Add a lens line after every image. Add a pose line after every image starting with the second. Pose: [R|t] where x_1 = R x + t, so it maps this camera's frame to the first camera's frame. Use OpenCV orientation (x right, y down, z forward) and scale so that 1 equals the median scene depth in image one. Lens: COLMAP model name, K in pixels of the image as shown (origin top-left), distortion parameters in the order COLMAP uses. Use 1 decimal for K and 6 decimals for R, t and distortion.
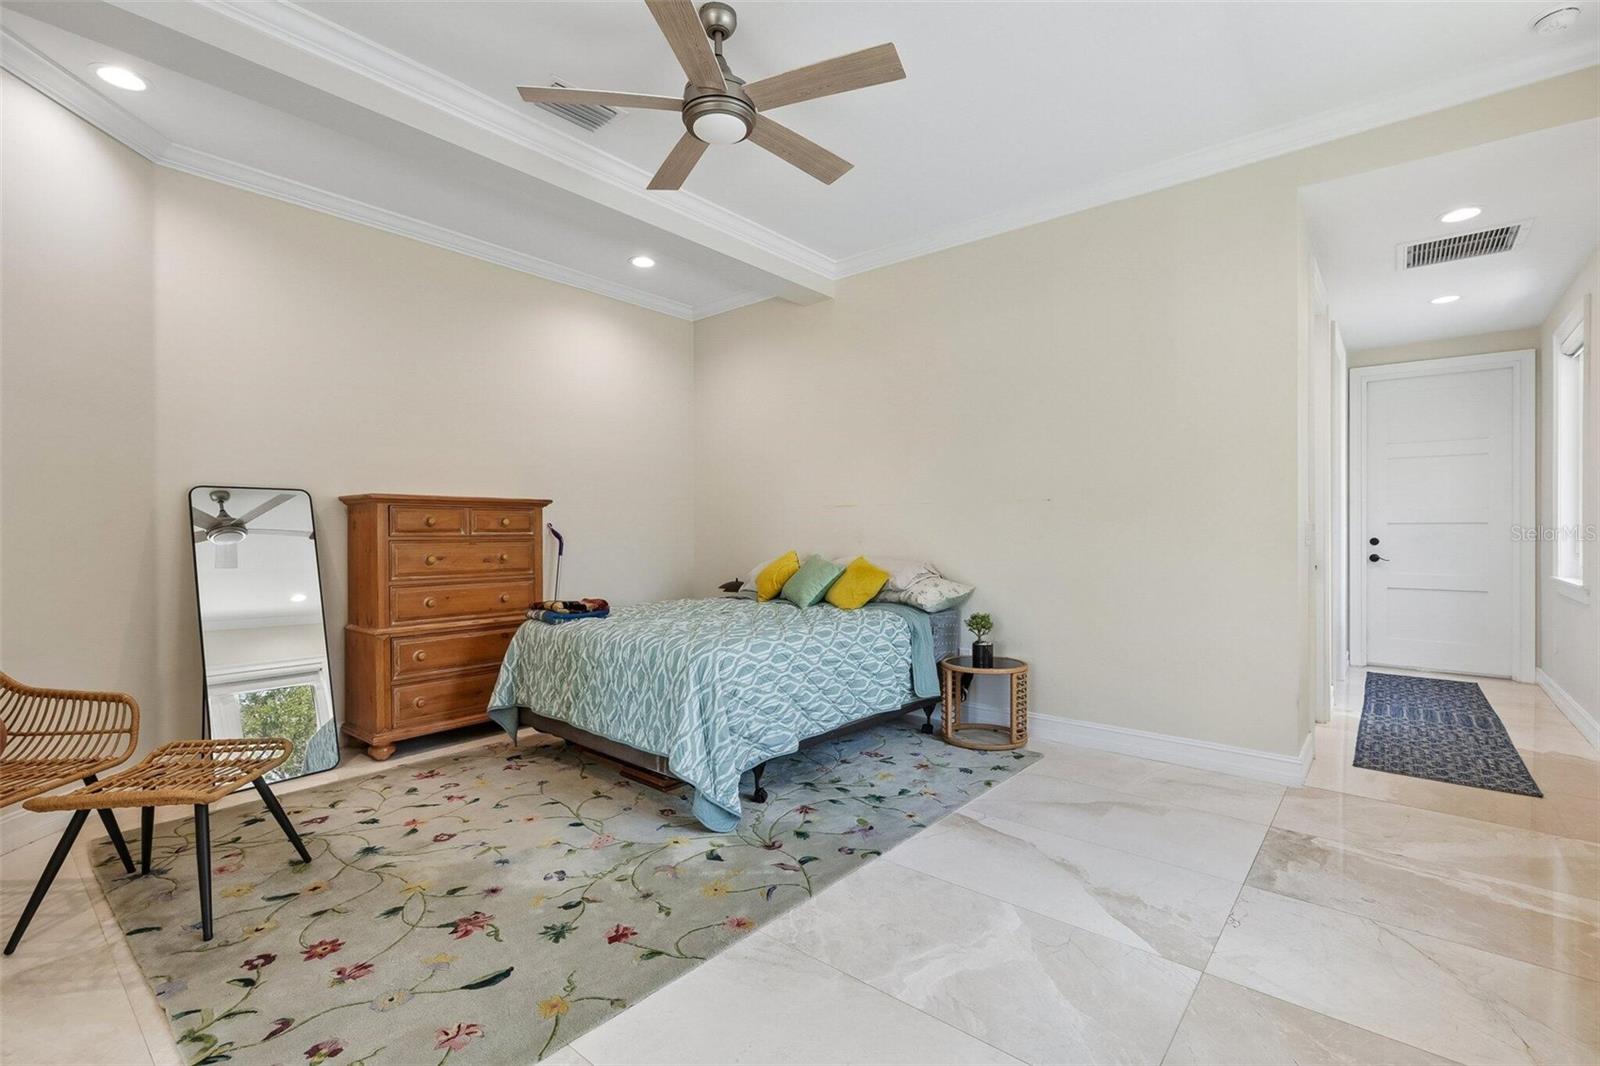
lens RADIAL K [[726.6, 0, 808.7], [0, 726.6, 535.4], [0, 0, 1]] dist [-0.002119, 0.000423]
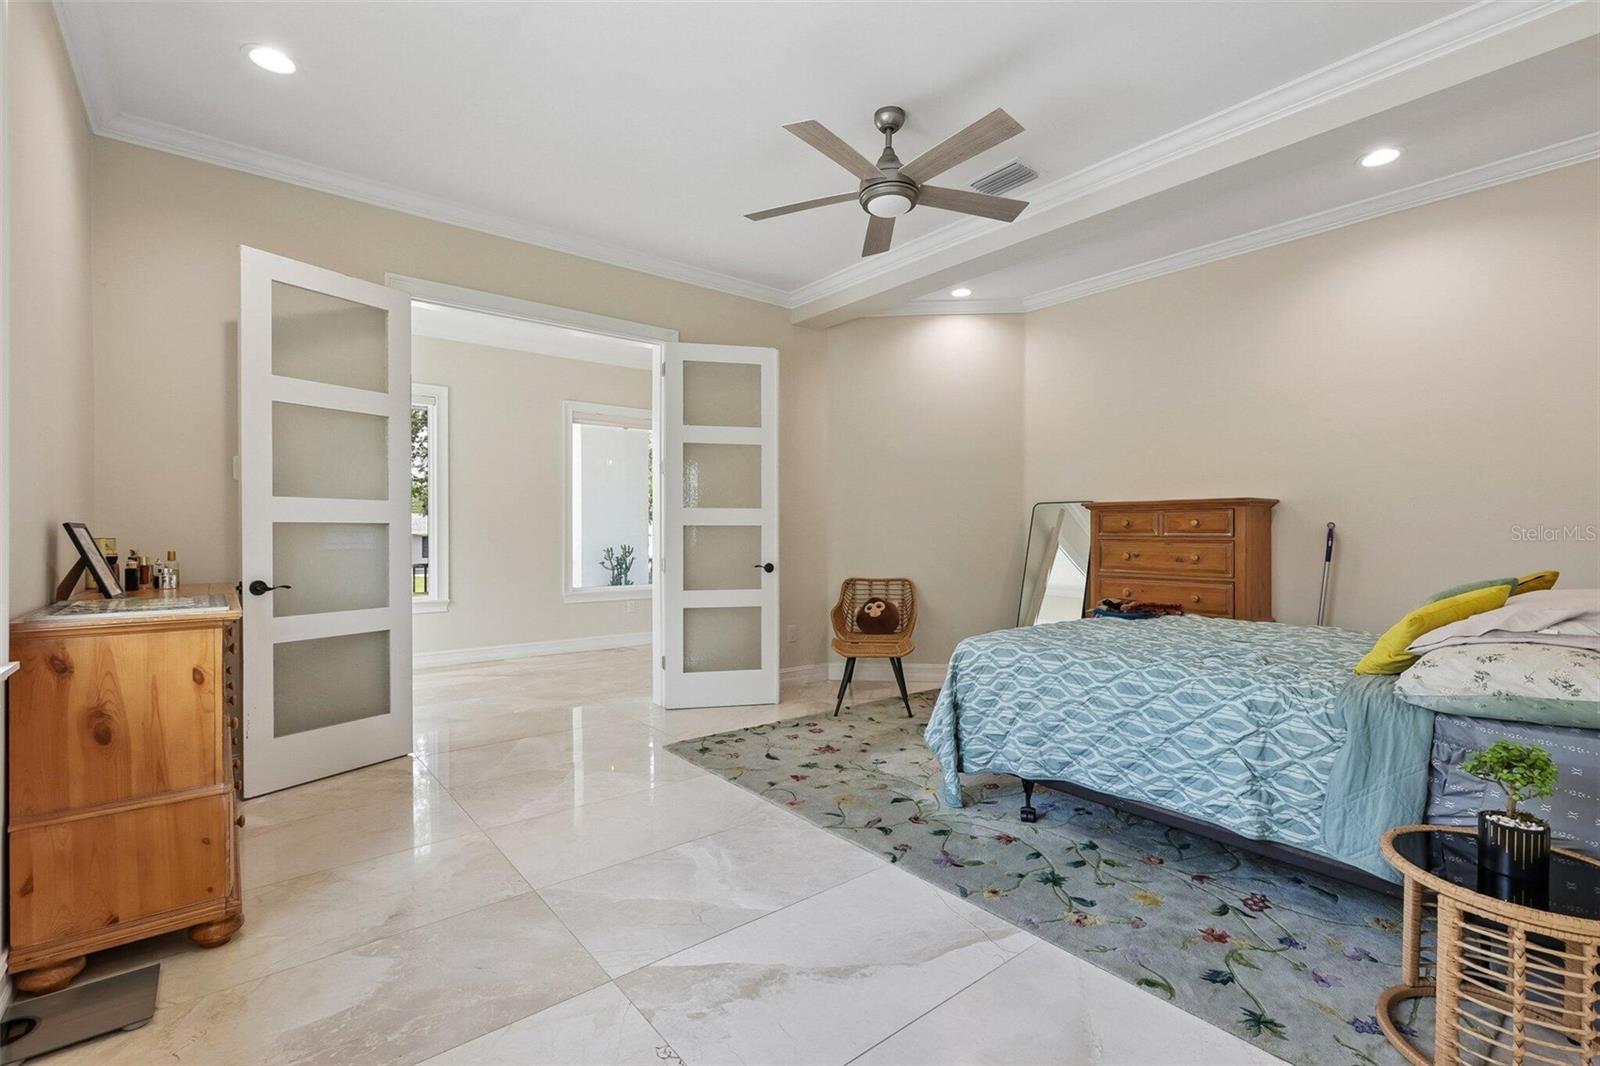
lens RADIAL K [[726.6, 0, 808.0], [0, 726.6, 534.4], [0, 0, 1]] dist [-0.002119, 0.000423]
pose [[-0.204740, 0.004632, -0.978805, 0.926951], [-0.003513, 0.999979, 0.005467, -0.008431], [0.978810, 0.004558, -0.204720, 0.931051]]
